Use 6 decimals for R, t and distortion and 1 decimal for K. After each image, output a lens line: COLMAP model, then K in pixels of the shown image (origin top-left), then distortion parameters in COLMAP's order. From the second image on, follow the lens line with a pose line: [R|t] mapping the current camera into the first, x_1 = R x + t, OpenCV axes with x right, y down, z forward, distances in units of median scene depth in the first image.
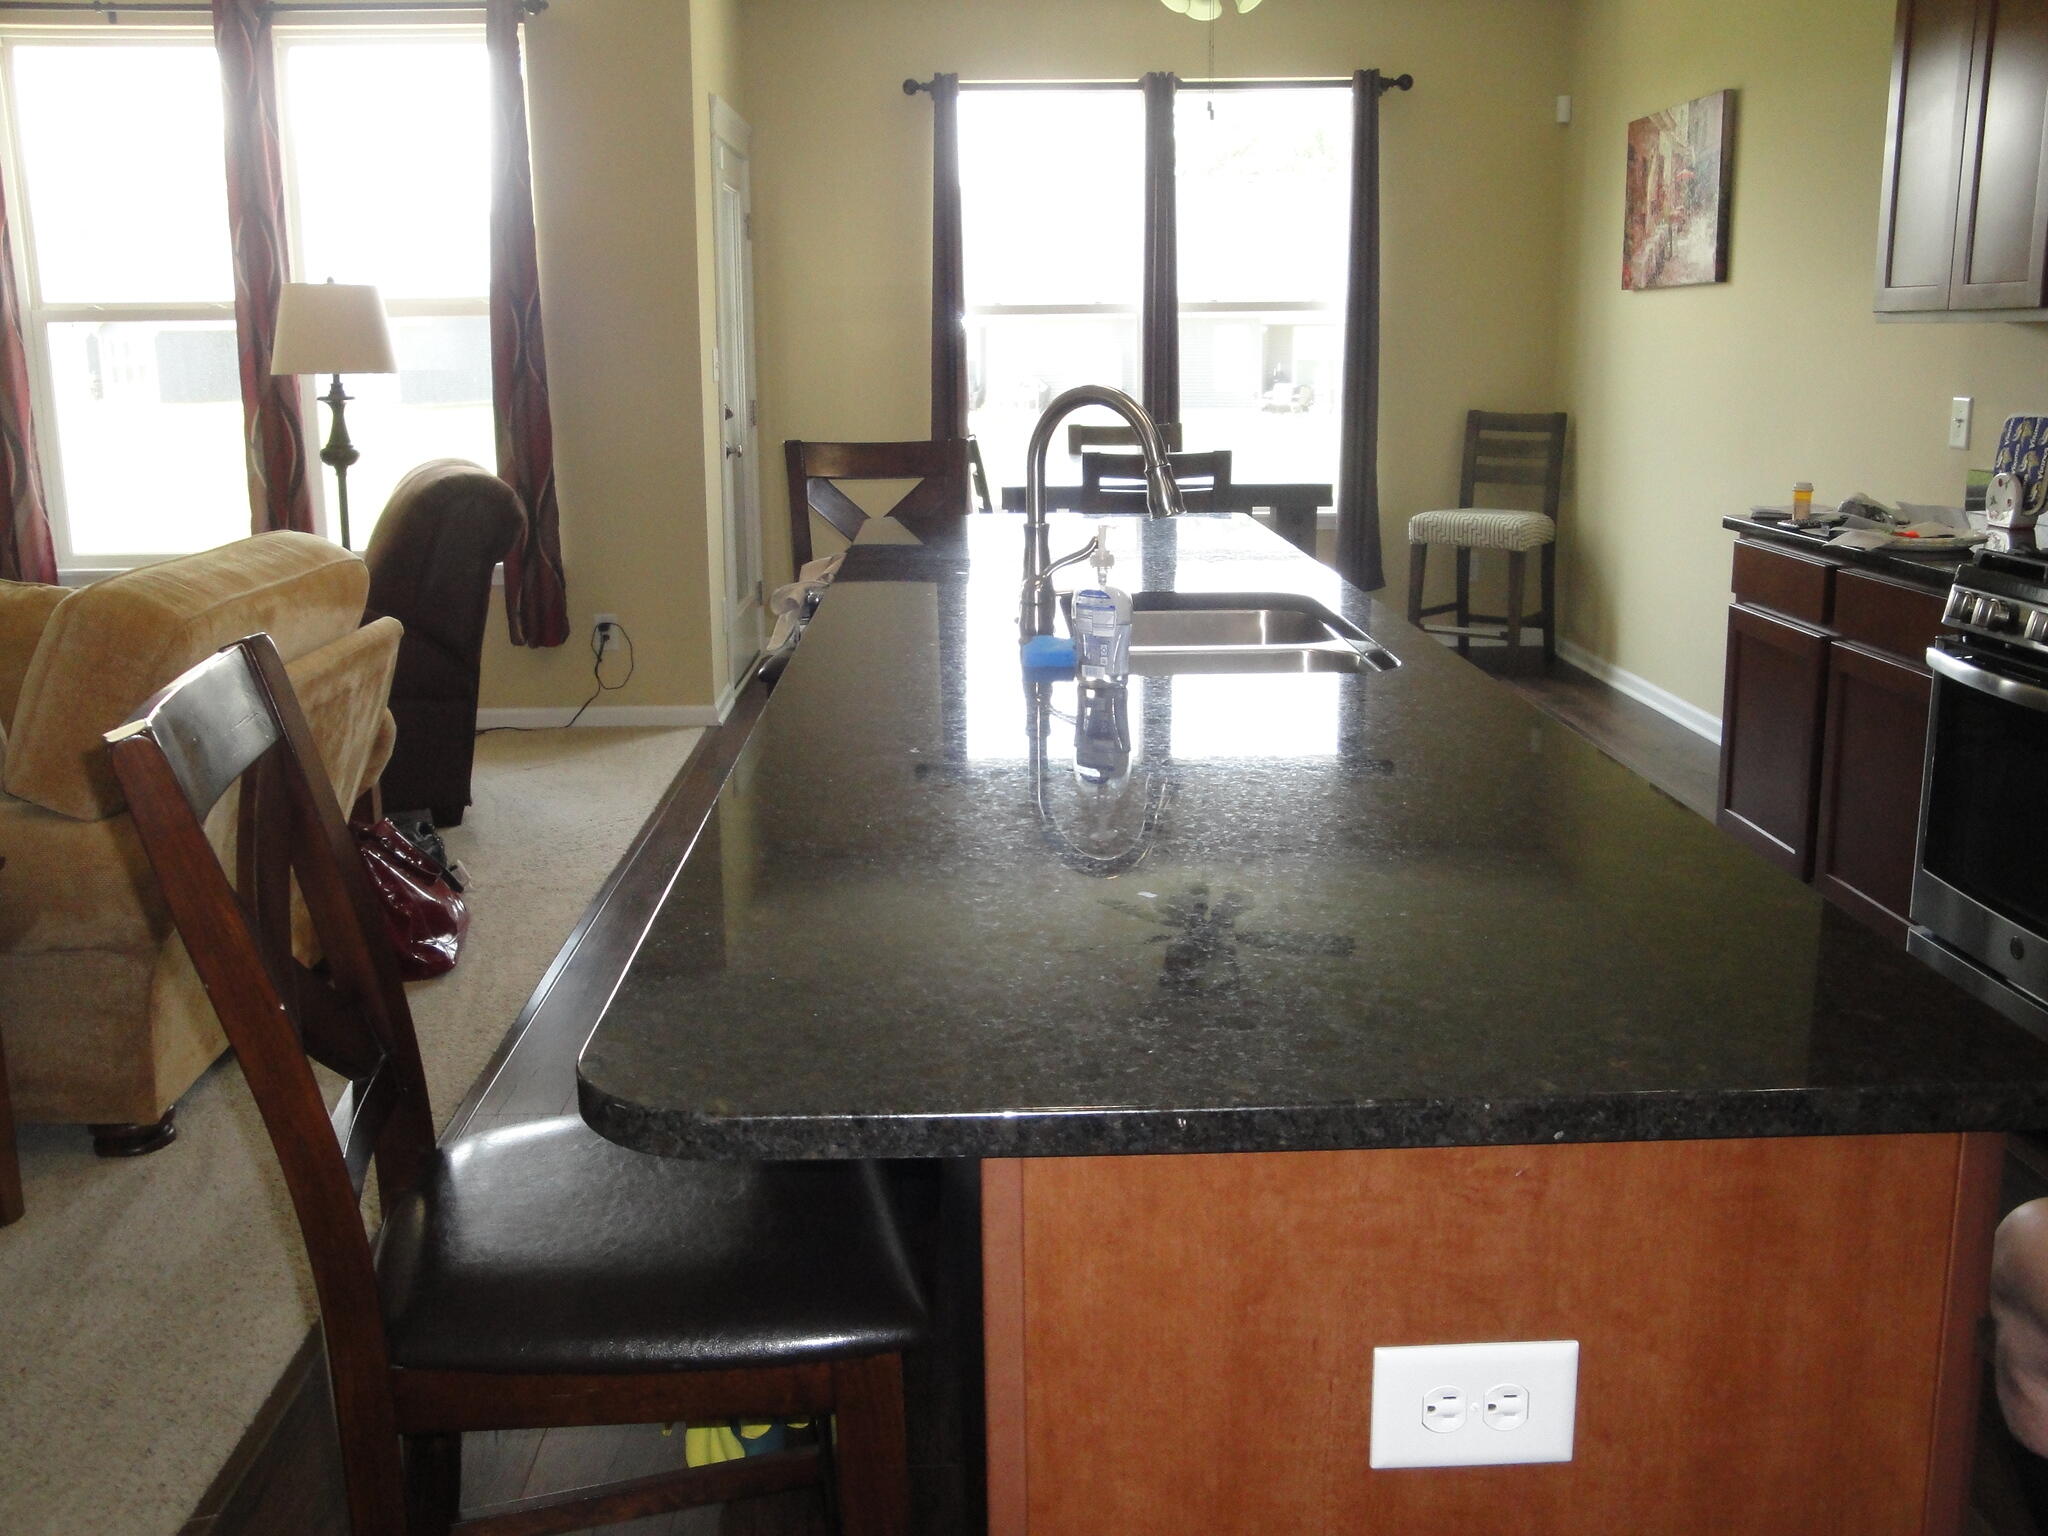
lens RADIAL K [[1911.5, 0, 1021.8], [0, 1911.5, 764.6], [0, 0, 1]] dist [-0.036240, 0.000000]
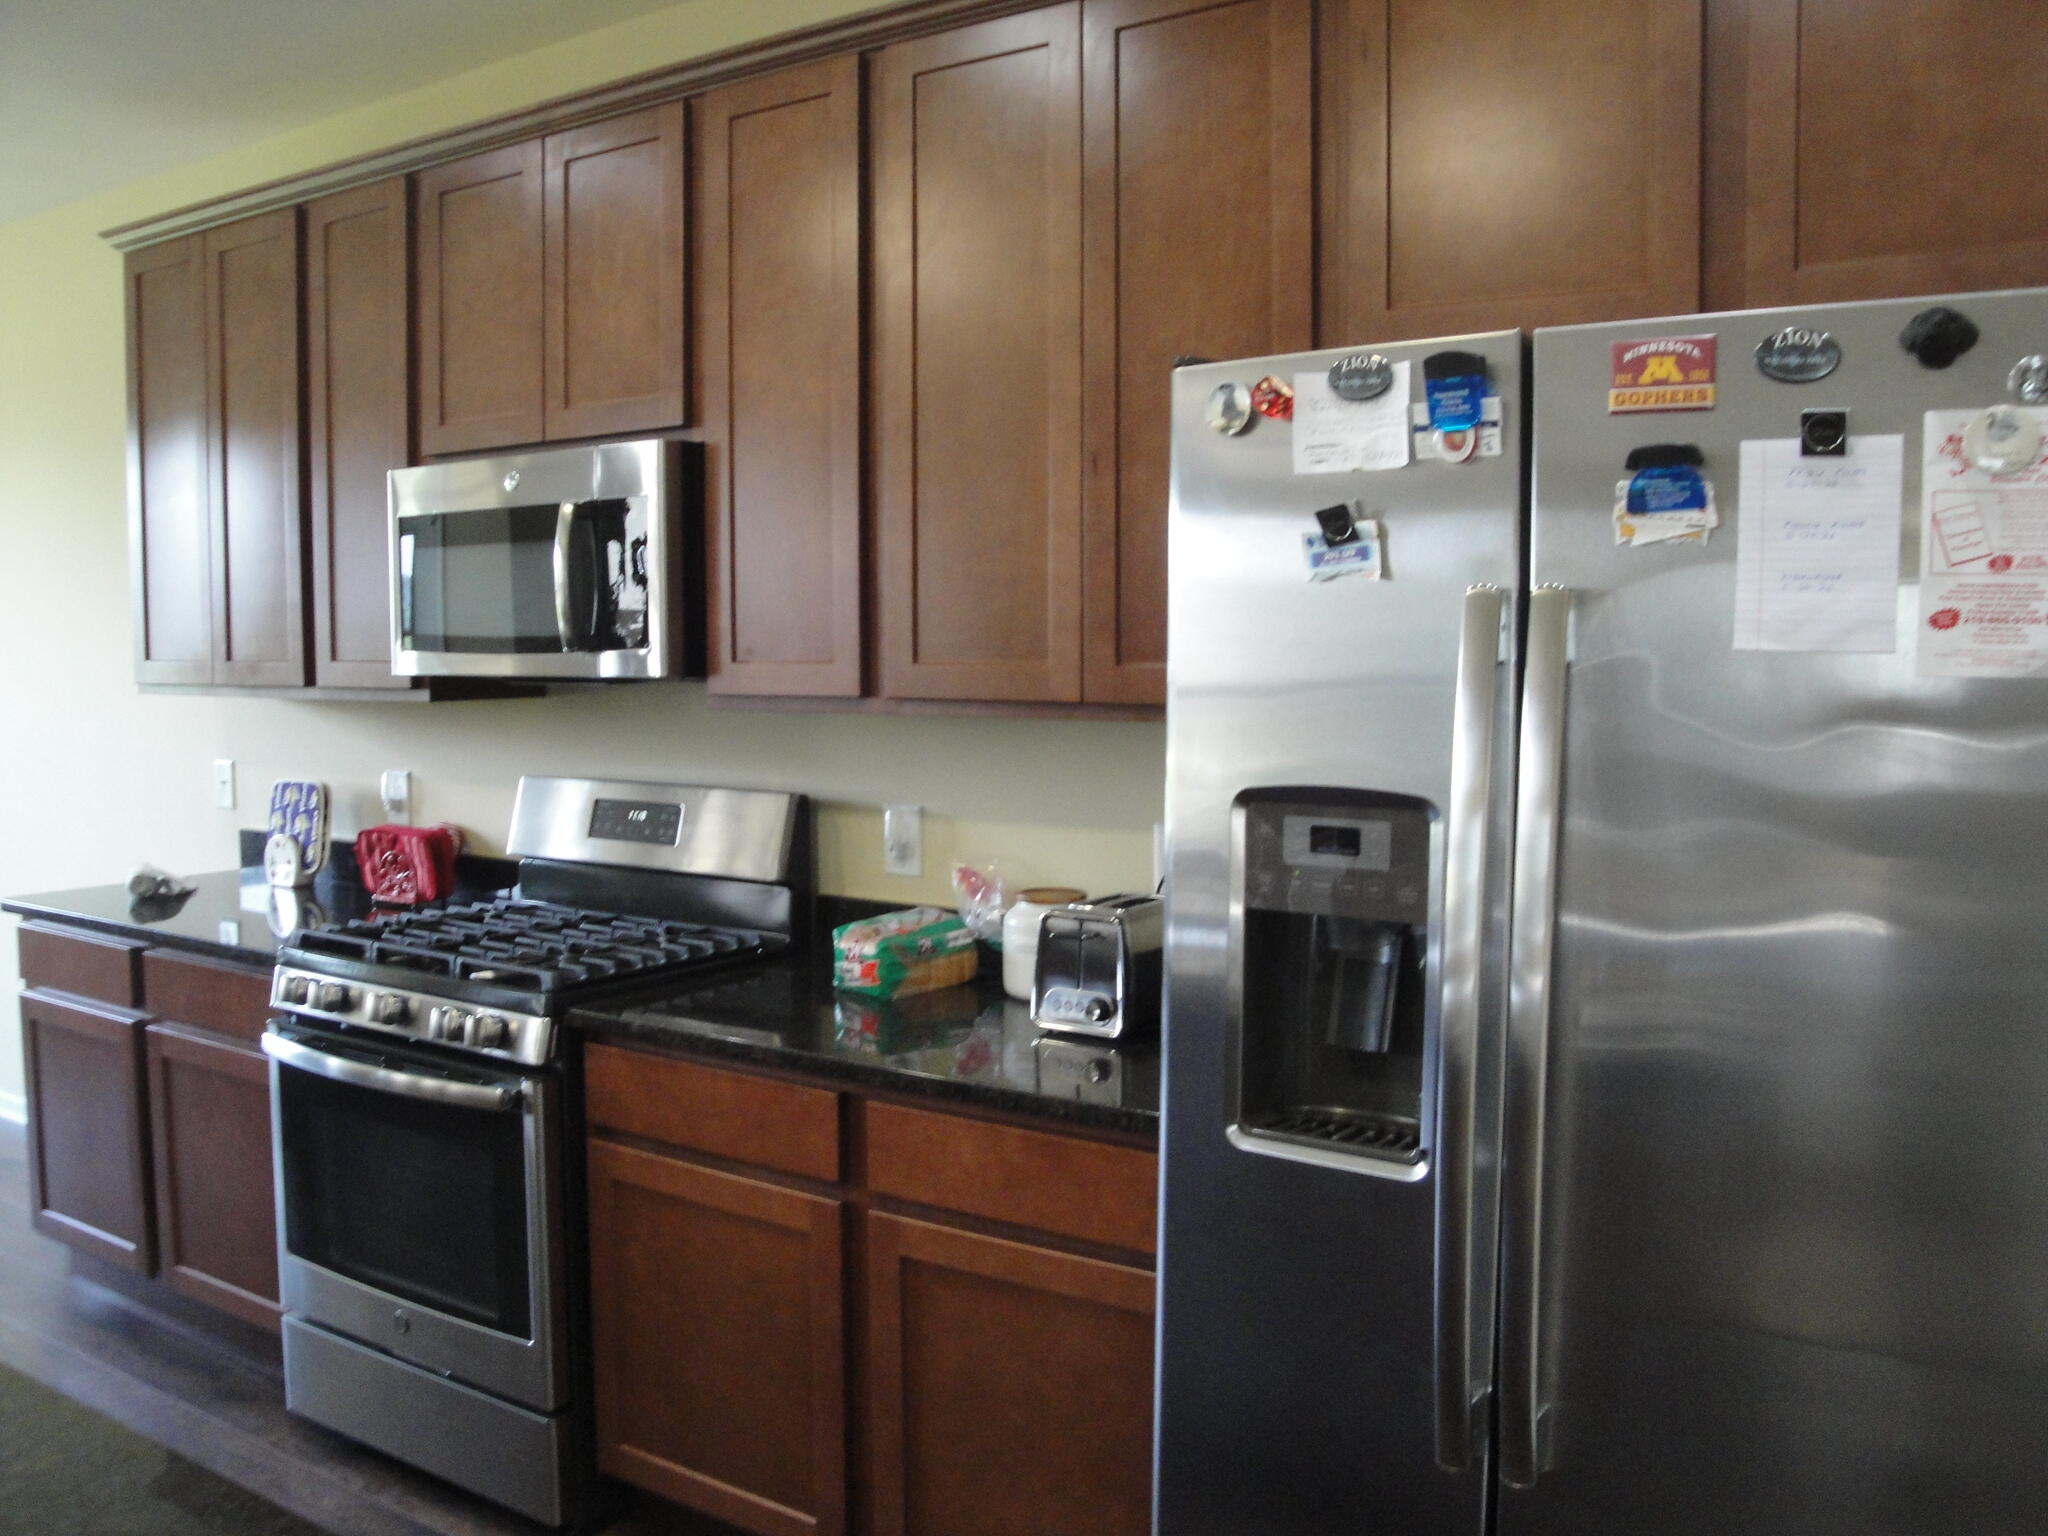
lens RADIAL K [[1686.6, 0, 1022.8], [0, 1686.6, 772.1], [0, 0, 1]] dist [-0.149472, 0.133546]
pose [[0.580519, -0.046303, 0.812929, 0.014906], [0.169504, 0.983381, -0.065033, -0.057934], [-0.796408, 0.175548, 0.578720, 0.129740]]
